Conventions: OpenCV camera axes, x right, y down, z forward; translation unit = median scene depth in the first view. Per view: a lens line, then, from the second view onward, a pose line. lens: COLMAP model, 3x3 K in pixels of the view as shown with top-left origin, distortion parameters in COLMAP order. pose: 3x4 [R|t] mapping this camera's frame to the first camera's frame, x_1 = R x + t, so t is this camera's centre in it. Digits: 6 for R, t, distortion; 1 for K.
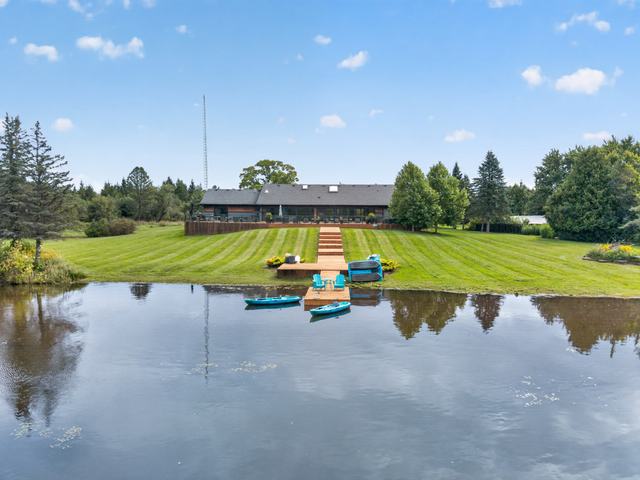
lens RADIAL K [[459.7, 0, 324.5], [0, 459.7, 226.1], [0, 0, 1]] dist [0.107063, -0.217909]
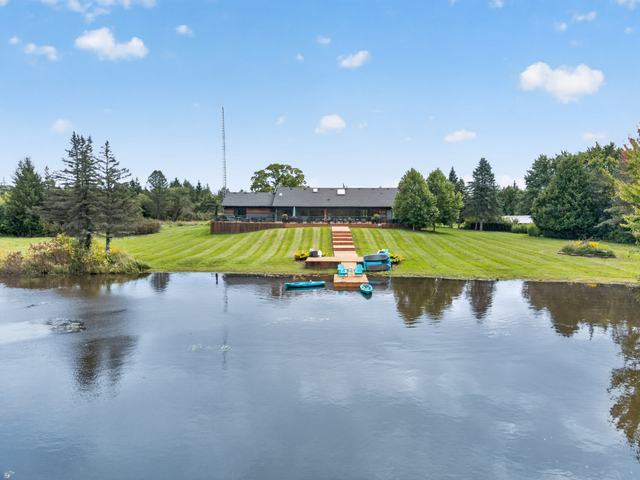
lens RADIAL K [[459.7, 0, 324.5], [0, 459.7, 226.1], [0, 0, 1]] dist [0.107063, -0.217909]
pose [[0.999990, -0.001882, 0.004106, -0.030454], [0.001871, 0.999995, 0.002682, -0.002014], [-0.004111, -0.002675, 0.999988, -0.125471]]
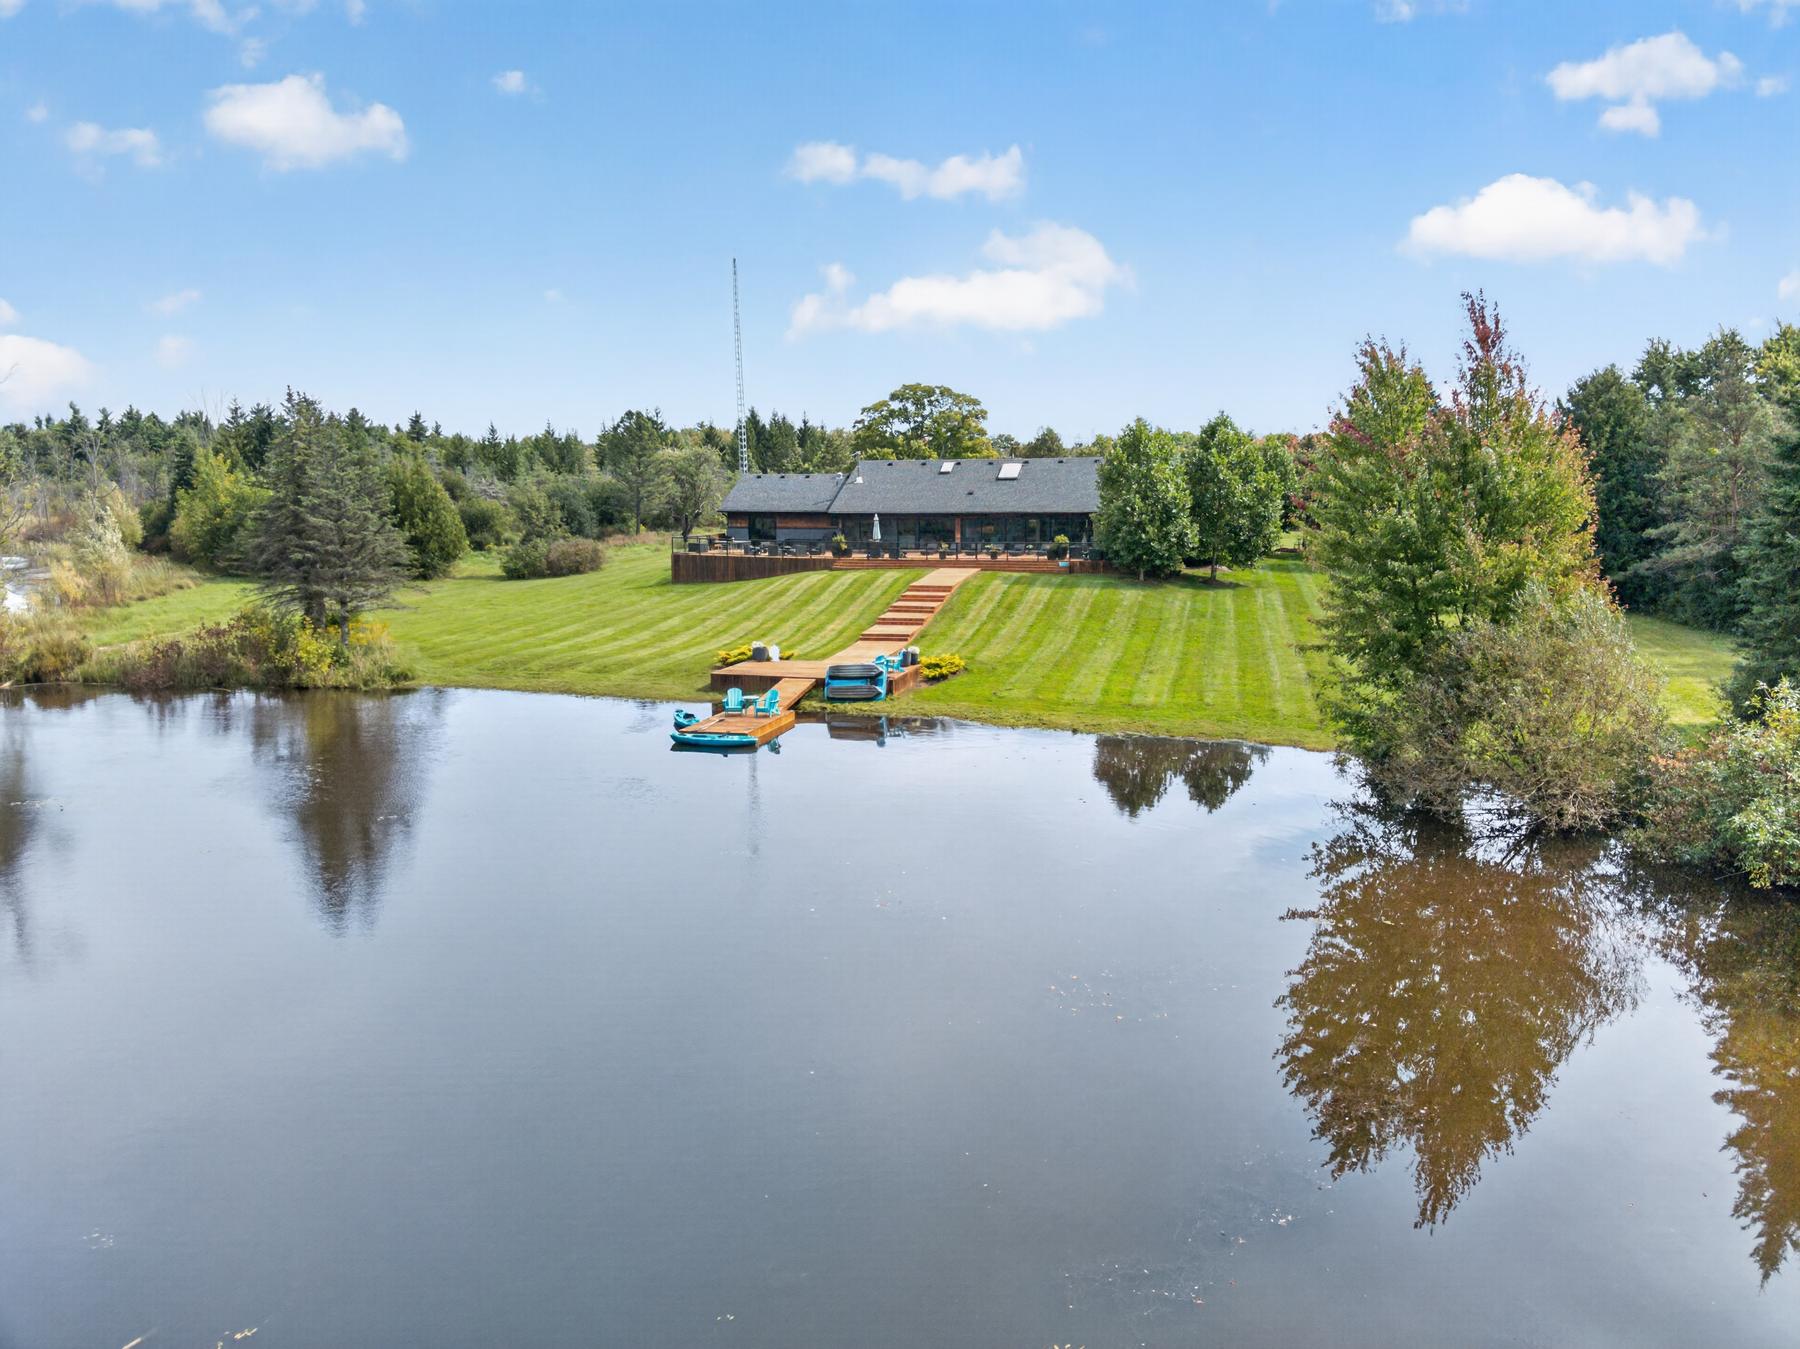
lens RADIAL K [[1292.9, 0, 912.8], [0, 1292.9, 635.4], [0, 0, 1]] dist [0.107063, -0.217909]
pose [[0.968647, 0.017228, -0.247842, 0.281226], [0.007085, 0.995272, 0.096873, -0.055327], [0.248339, -0.095592, 0.963945, -0.243763]]
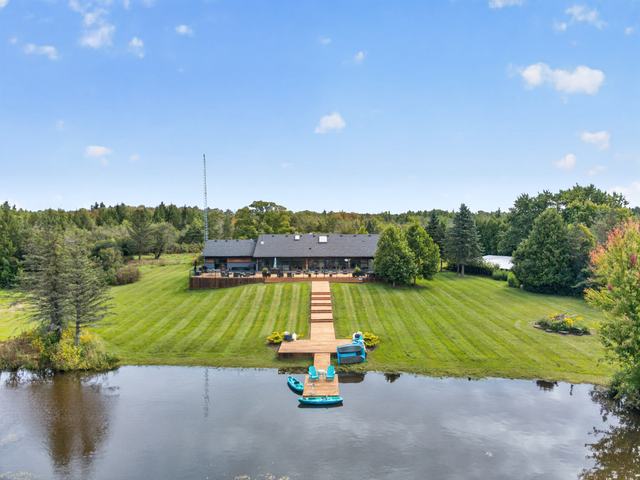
lens RADIAL K [[459.7, 0, 324.5], [0, 459.7, 226.1], [0, 0, 1]] dist [0.107063, -0.217909]
pose [[0.999650, -0.008583, 0.025014, -0.004973], [0.008898, 0.999882, -0.012543, -0.118901], [-0.024904, 0.012761, 0.999608, -0.122055]]
